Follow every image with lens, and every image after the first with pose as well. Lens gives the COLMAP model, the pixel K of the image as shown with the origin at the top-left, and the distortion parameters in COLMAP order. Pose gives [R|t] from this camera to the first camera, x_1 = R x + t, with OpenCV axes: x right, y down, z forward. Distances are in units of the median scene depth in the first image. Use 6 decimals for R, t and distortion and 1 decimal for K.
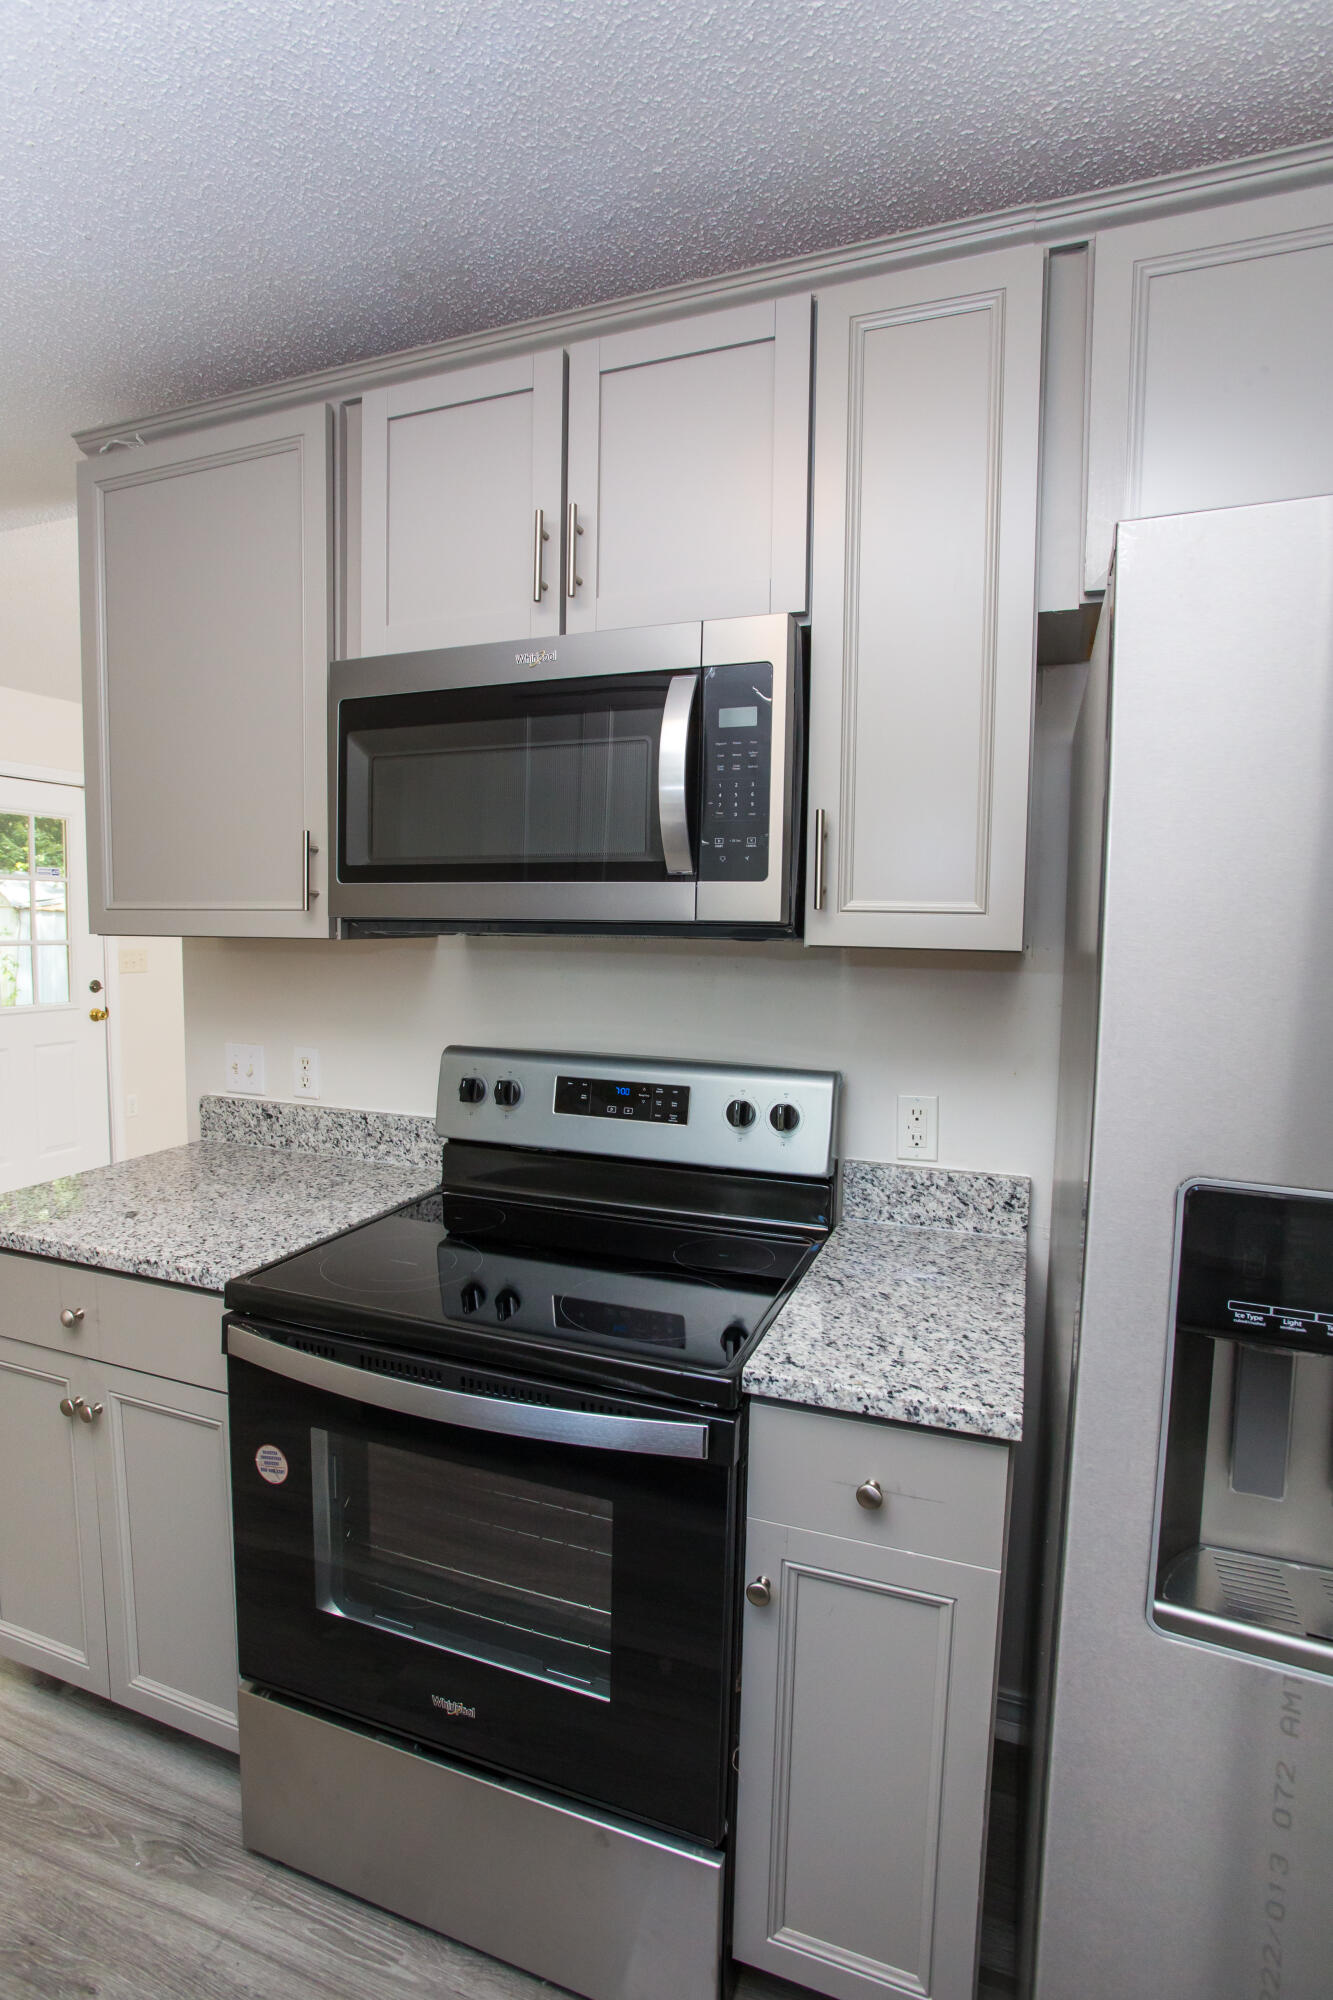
lens RADIAL K [[994.2, 0, 669.6], [0, 994.2, 1004.4], [0, 0, 1]] dist [-0.068044, 0.033528]
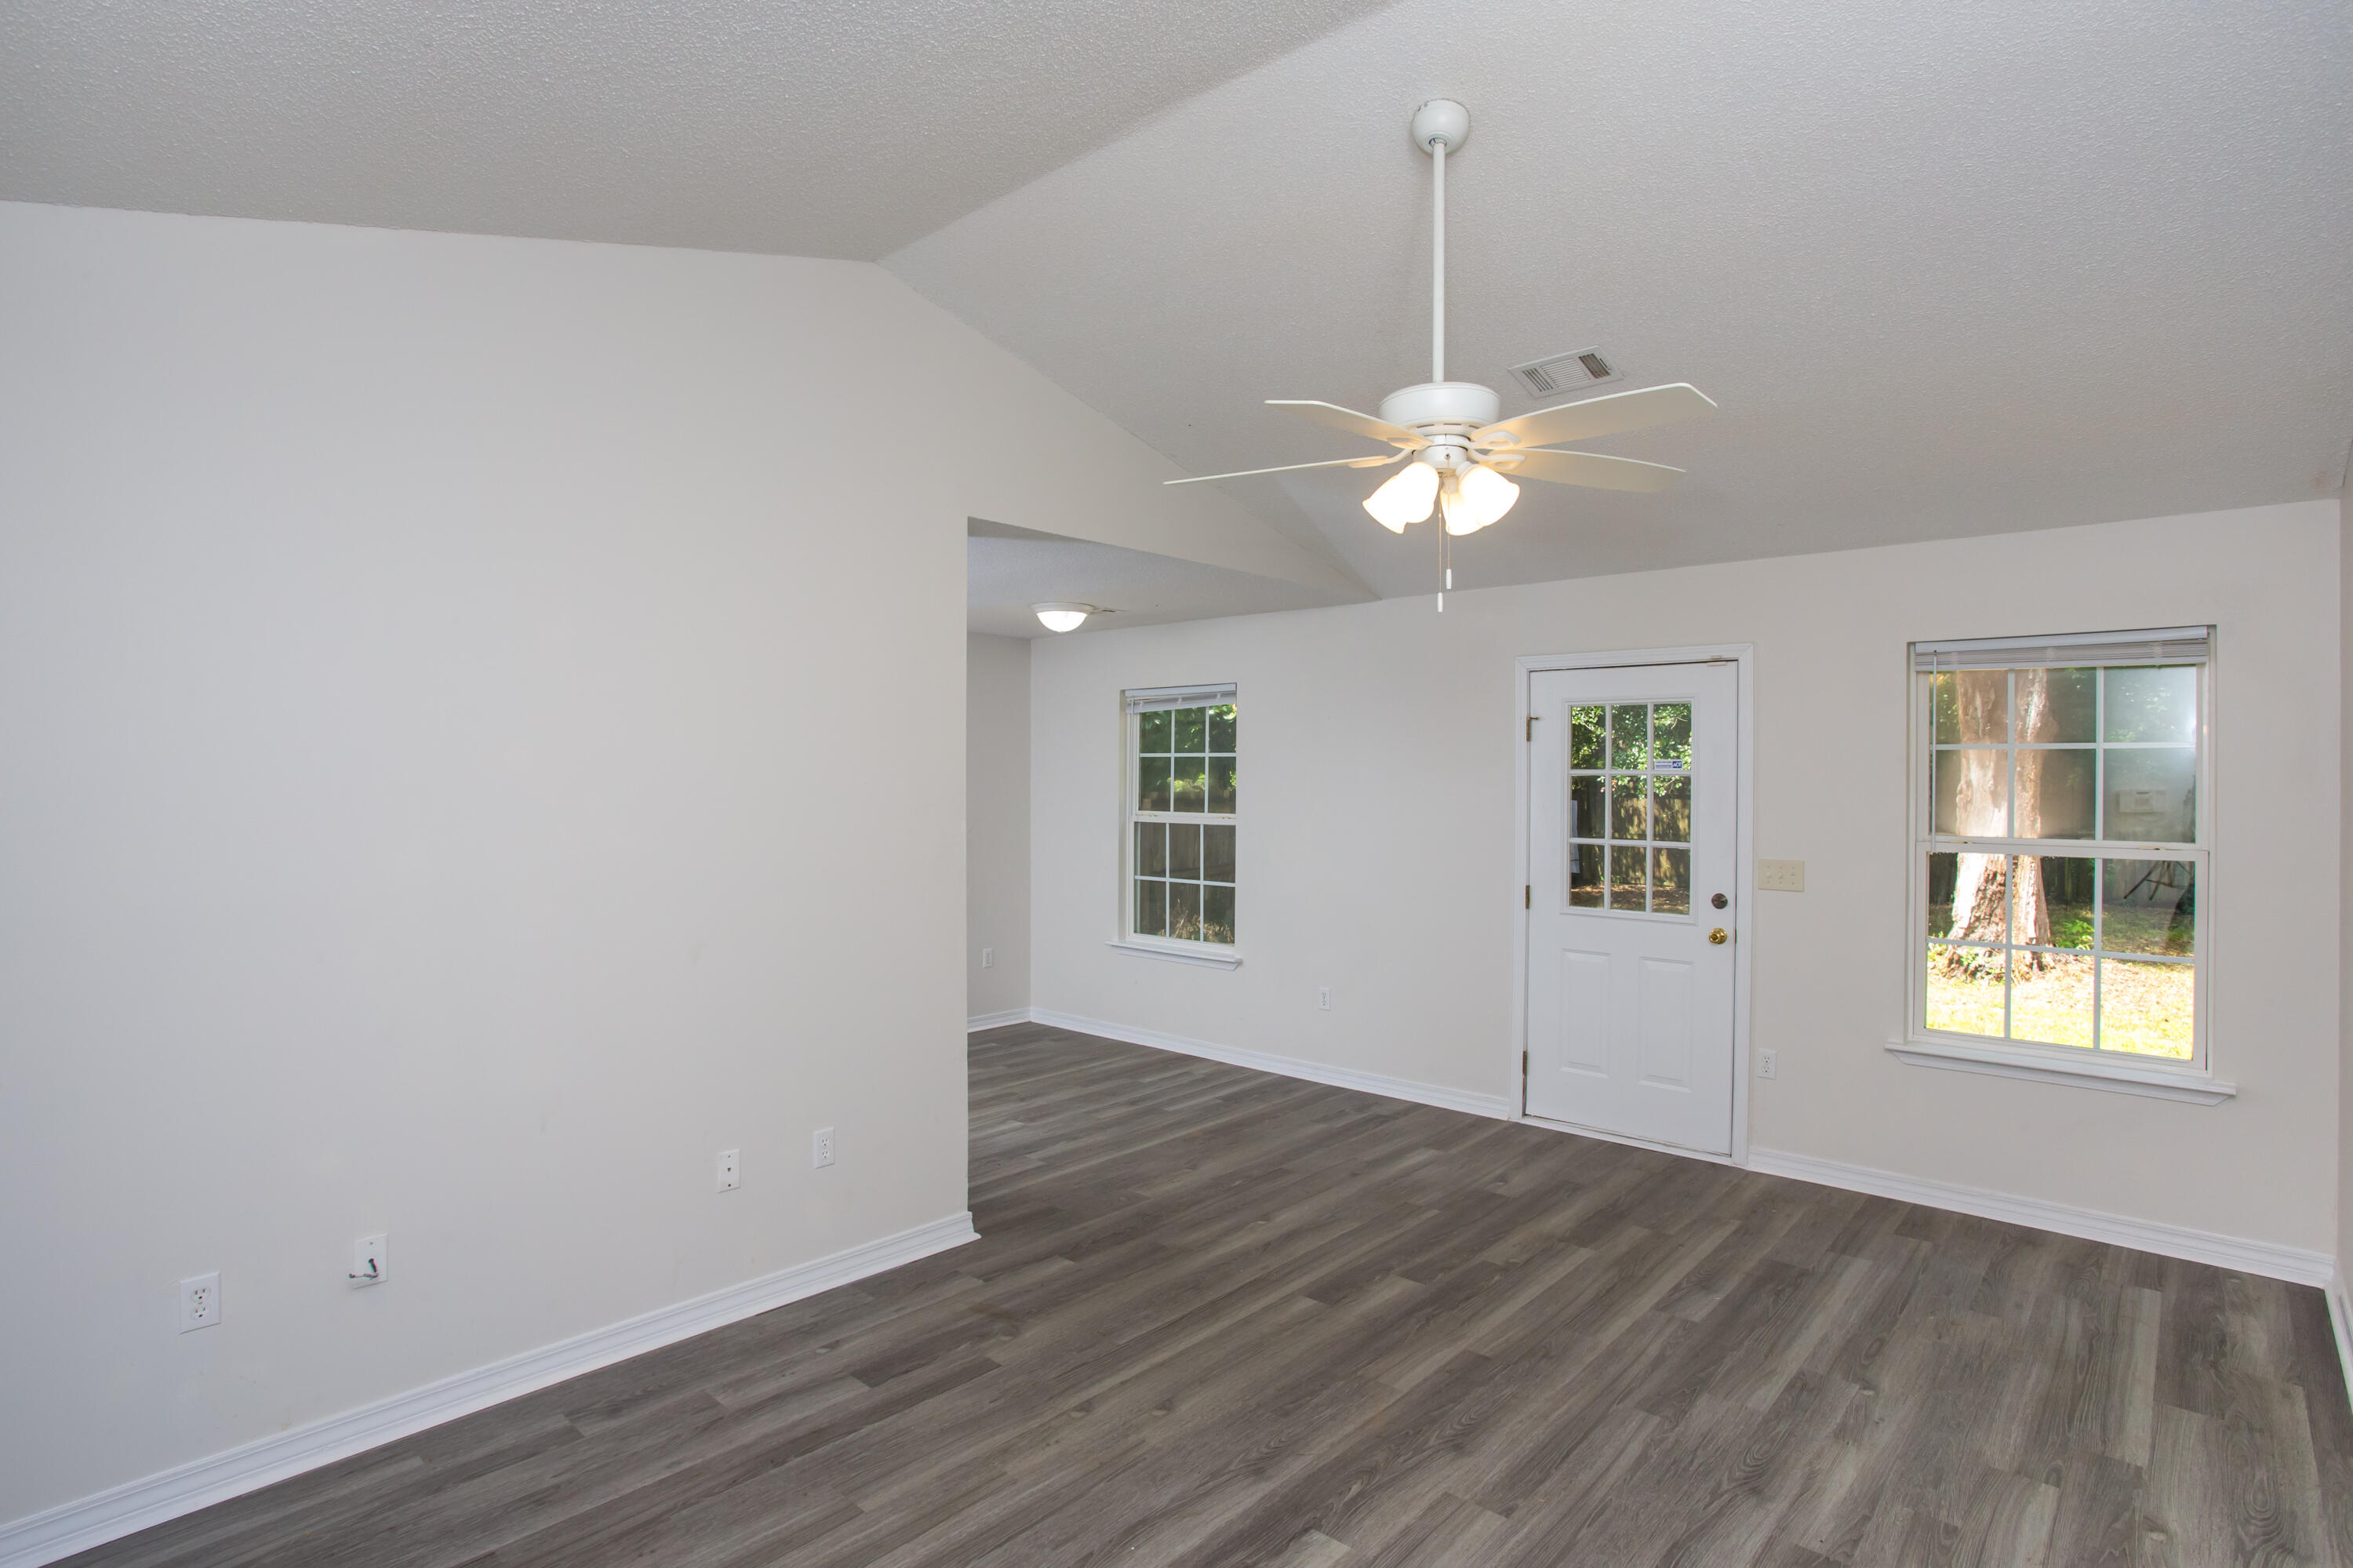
lens RADIAL K [[1194.1, 0, 1162.6], [0, 1194.1, 784.5], [0, 0, 1]] dist [-0.072778, 0.032977]
pose [[-0.363212, -0.006996, -0.931680, 1.607437], [-0.087253, 0.995833, 0.026537, -0.326758], [0.927612, 0.090930, -0.362308, 2.953693]]
